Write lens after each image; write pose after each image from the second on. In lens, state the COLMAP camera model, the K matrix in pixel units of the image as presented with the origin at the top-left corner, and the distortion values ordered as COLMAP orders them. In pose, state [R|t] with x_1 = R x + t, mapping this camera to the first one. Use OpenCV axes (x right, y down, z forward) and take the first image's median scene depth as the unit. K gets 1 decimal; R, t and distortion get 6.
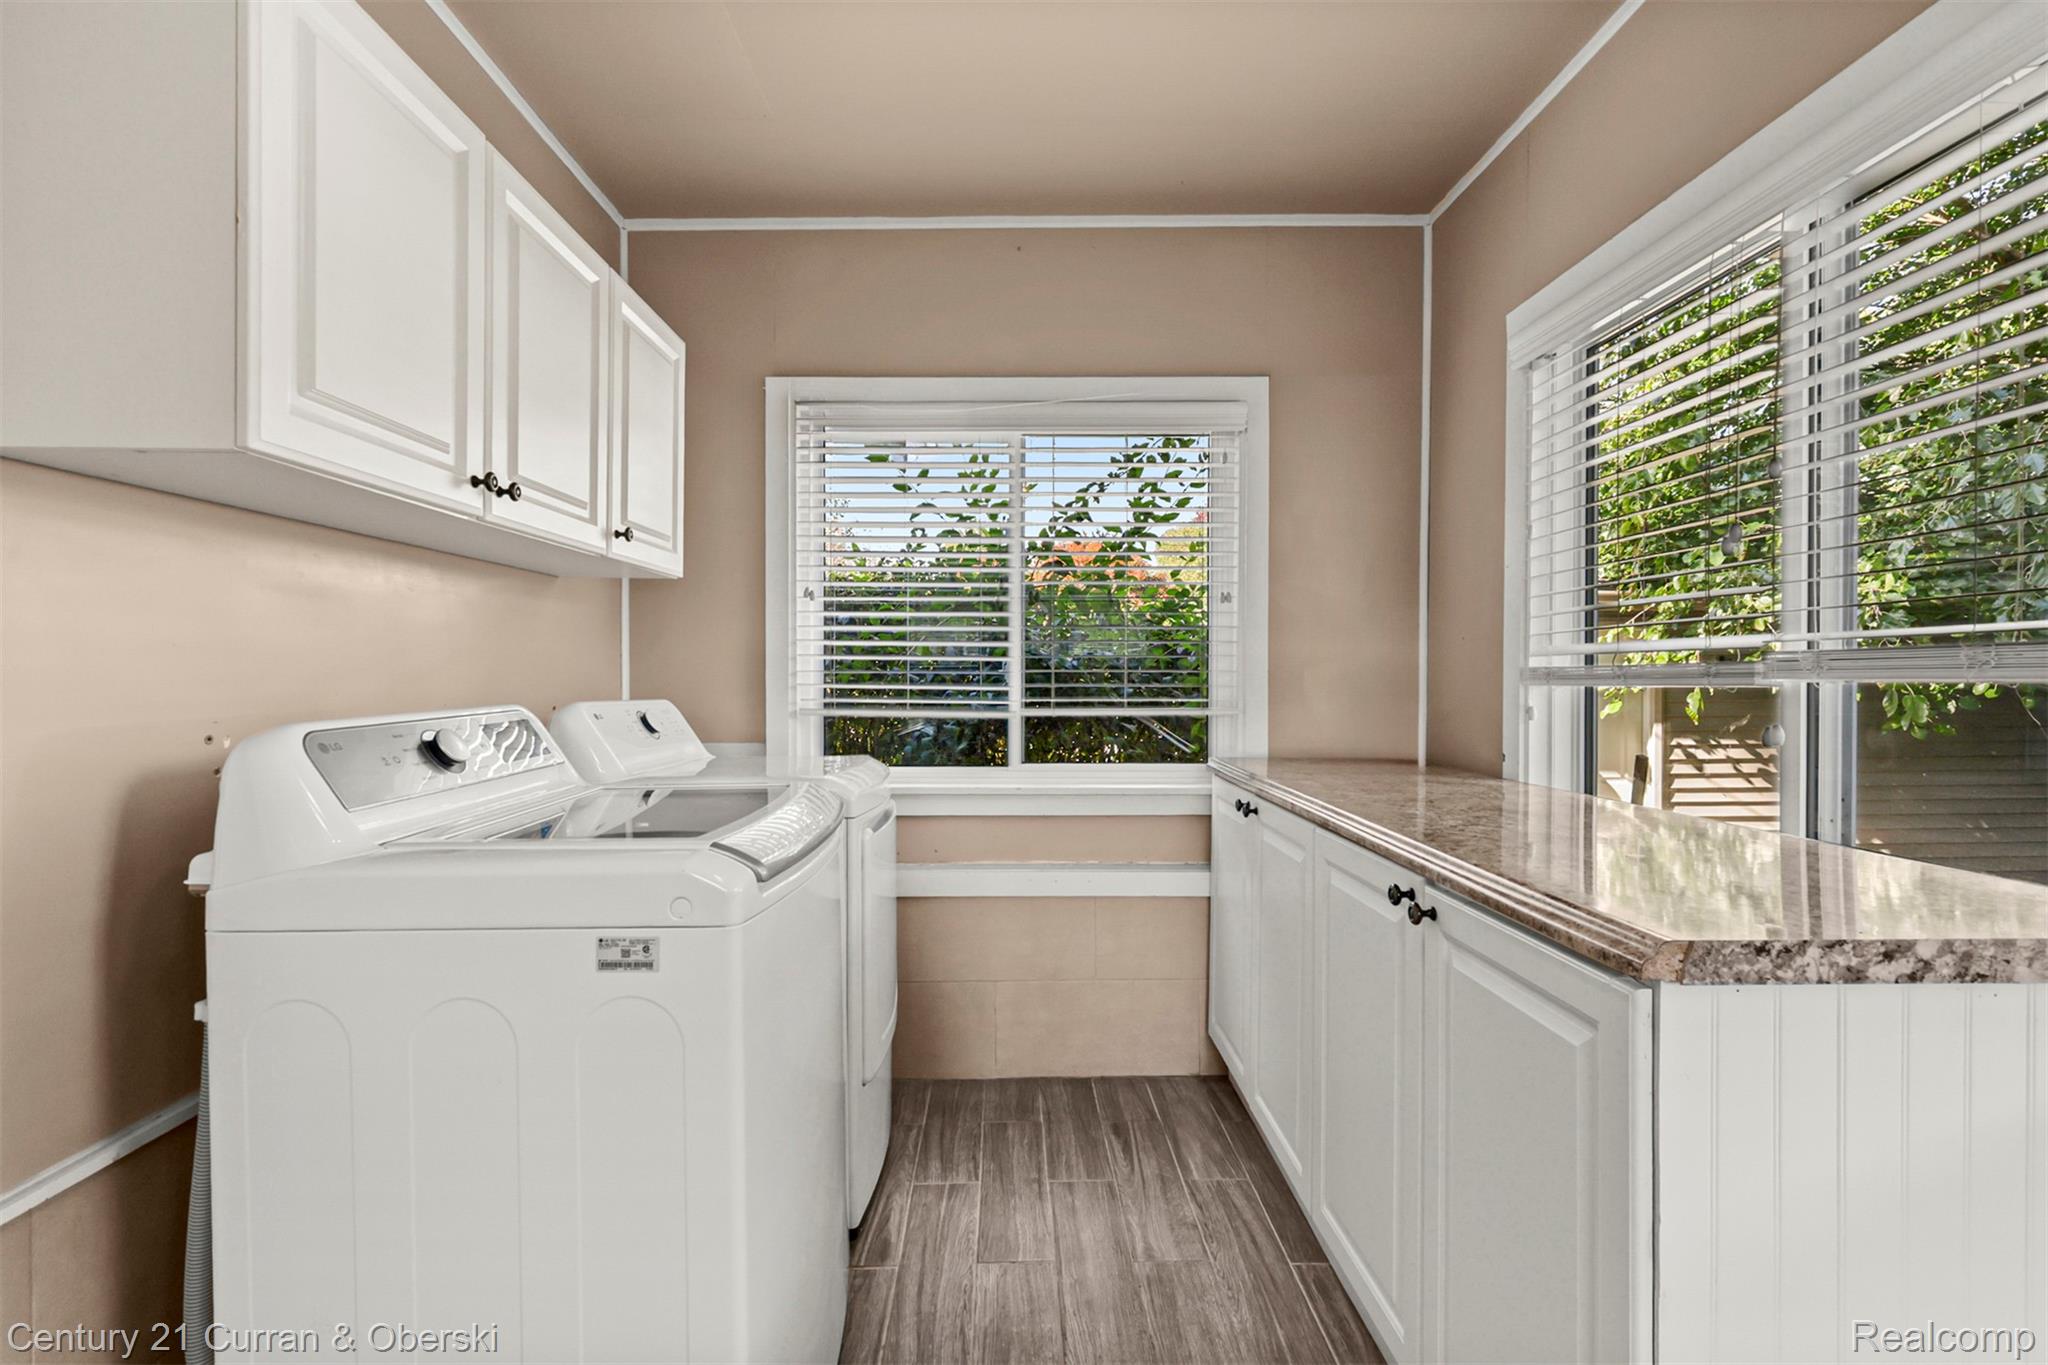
lens RADIAL K [[909.1, 0, 1024.0], [0, 909.1, 682.5], [0, 0, 1]] dist [0.000521, -0.000060]
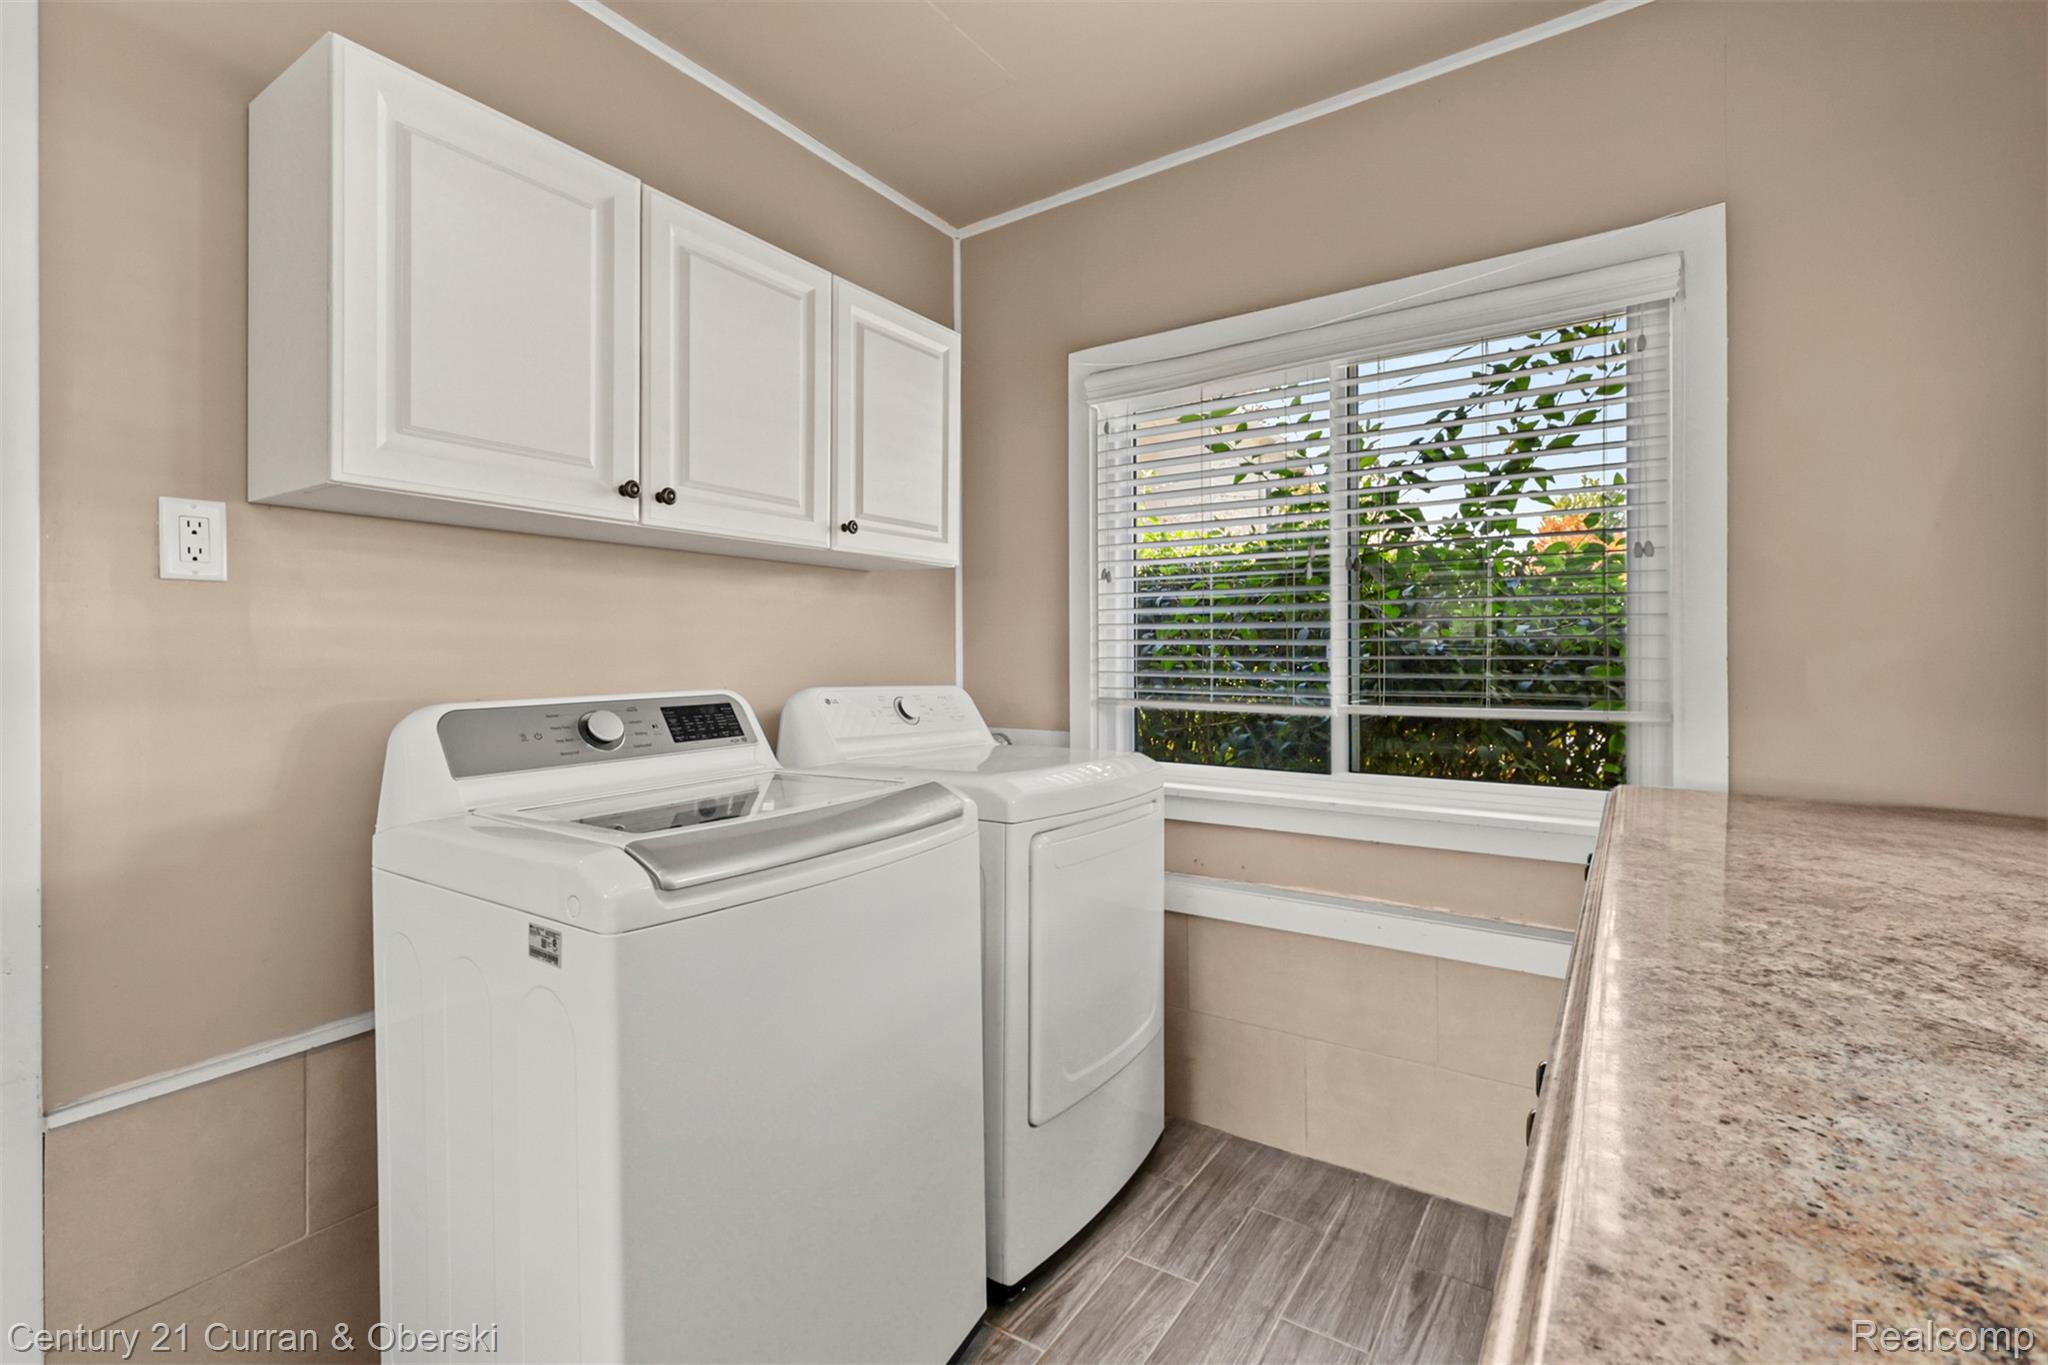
lens RADIAL K [[898.5, 0, 1024.2], [0, 898.5, 662.3], [0, 0, 1]] dist [0.000028, -0.000055]
pose [[0.822728, 0.003113, -0.568426, 0.216916], [-0.005846, 0.999978, -0.002984, -0.004531], [0.568405, 0.005778, 0.822729, 0.188447]]
